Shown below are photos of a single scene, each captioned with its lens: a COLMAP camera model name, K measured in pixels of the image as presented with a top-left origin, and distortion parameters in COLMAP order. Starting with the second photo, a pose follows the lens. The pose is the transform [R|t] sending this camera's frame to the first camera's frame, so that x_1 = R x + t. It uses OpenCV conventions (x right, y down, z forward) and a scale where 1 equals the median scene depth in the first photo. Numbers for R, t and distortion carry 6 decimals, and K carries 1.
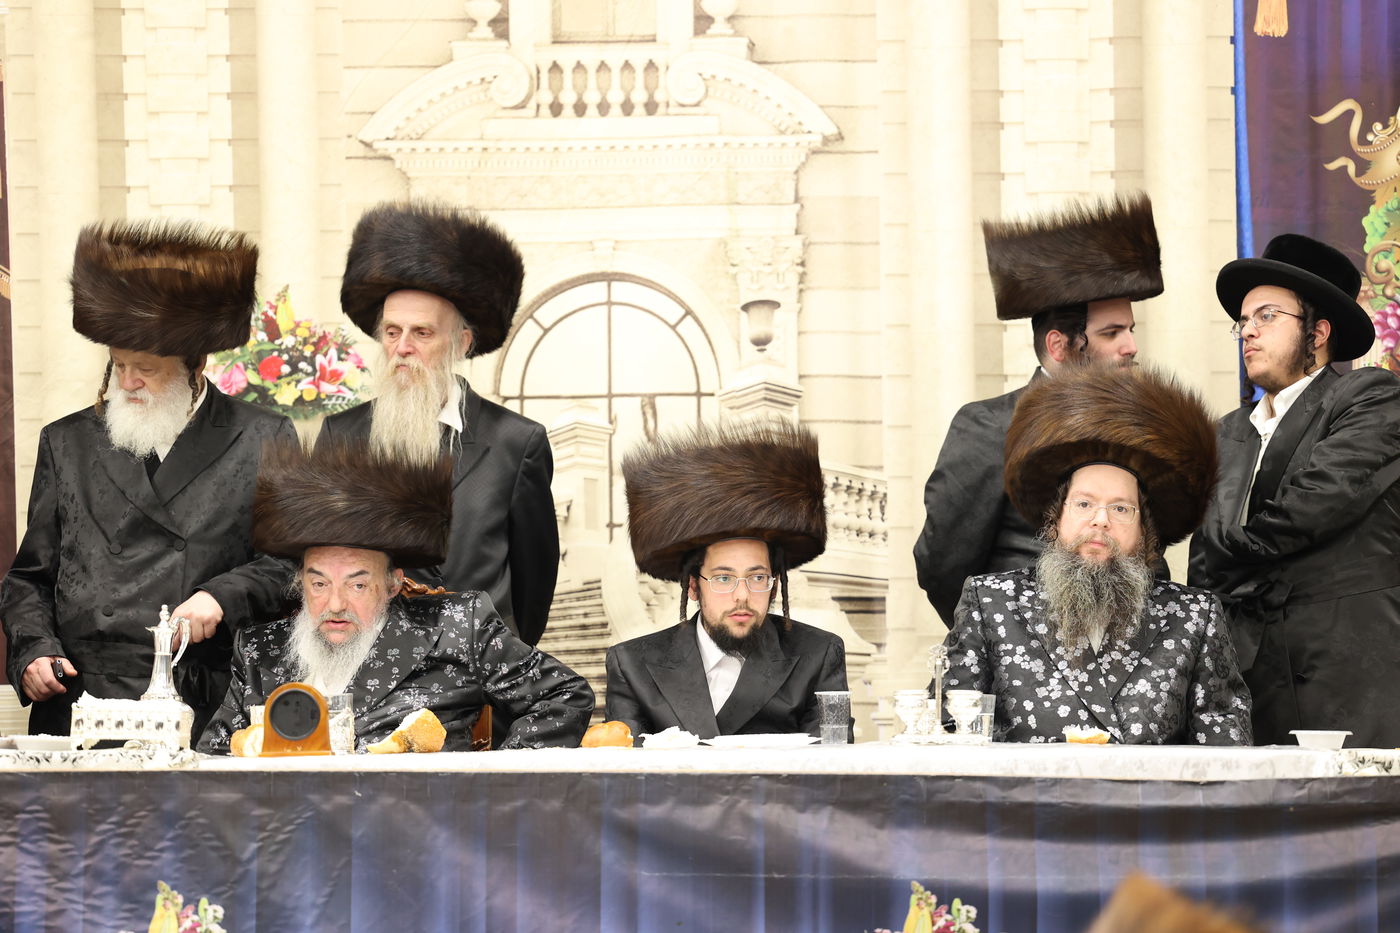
lens RADIAL K [[6006.2, 0, 699.1], [0, 6006.2, 465.6], [0, 0, 1]] dist [0.659288, 0.000000]
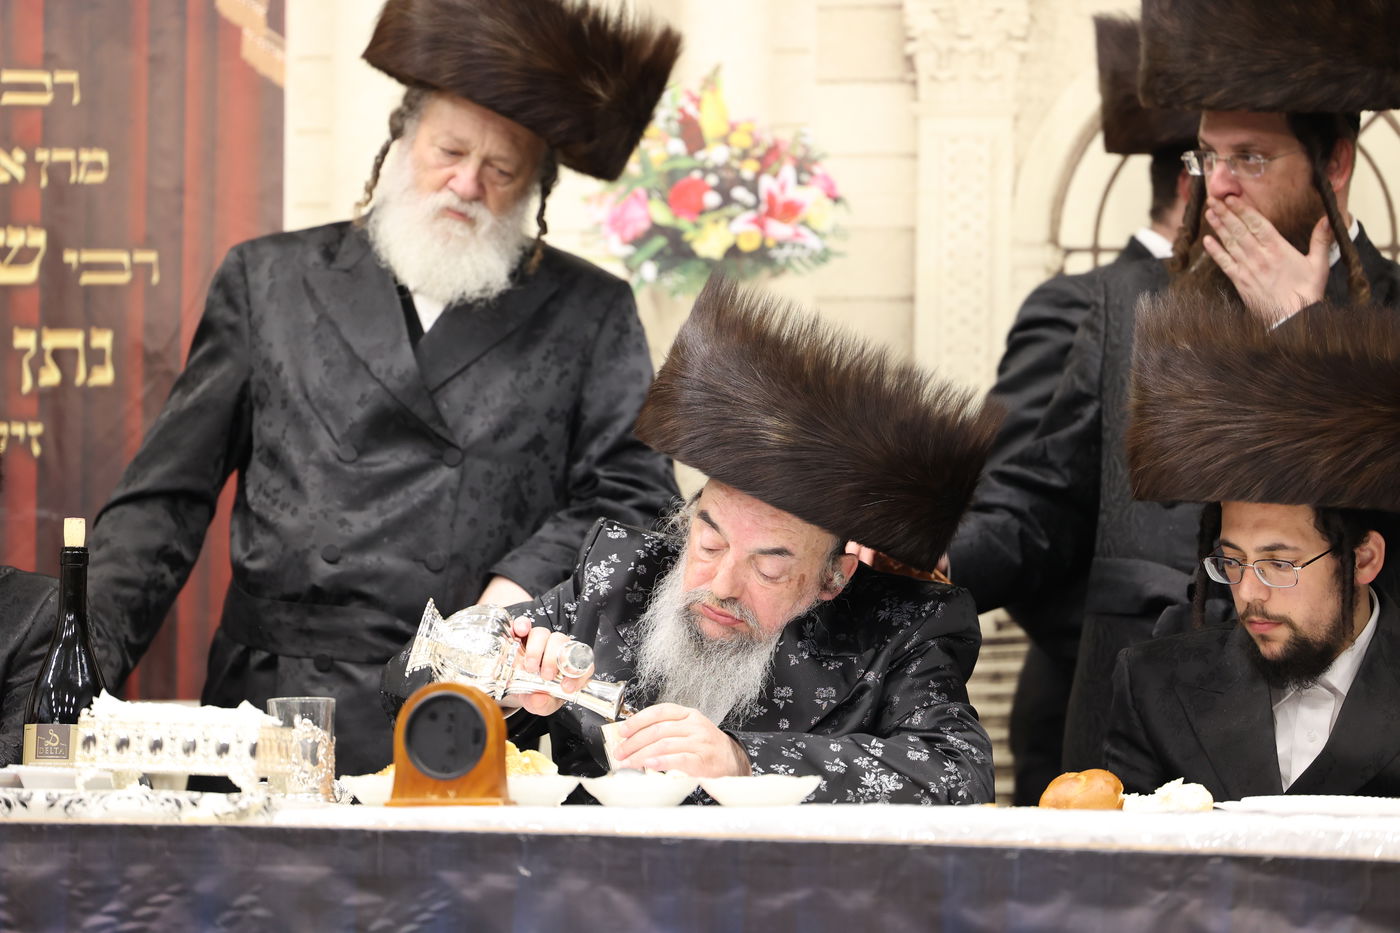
lens RADIAL K [[7482.5, 0, 680.7], [0, 7482.5, 489.1], [0, 0, 1]] dist [1.174752, 0.000000]
pose [[0.980783, 0.010797, -0.194805, 0.097423], [-0.011323, 0.999935, -0.001591, 0.018672], [0.194775, 0.003766, 0.980841, 0.296305]]
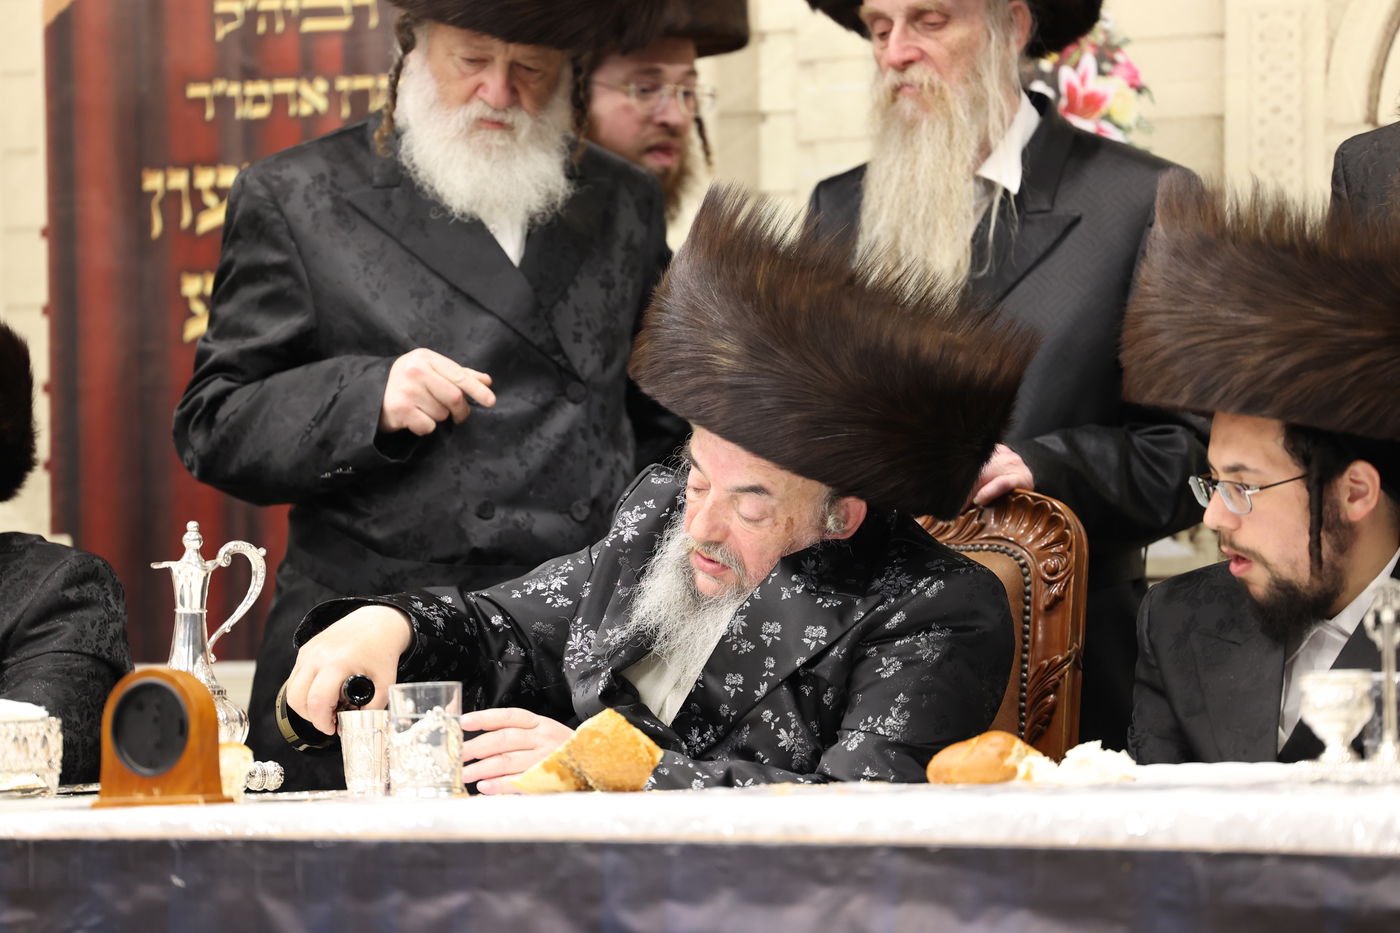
lens RADIAL K [[7482.5, 0, 712.8], [0, 7482.5, 456.5], [0, 0, 1]] dist [1.174752, 0.000000]
pose [[0.889869, -0.019891, -0.455782, 0.278334], [0.026254, 0.999626, 0.007632, 0.014317], [0.455460, -0.018757, 0.890059, 0.444818]]
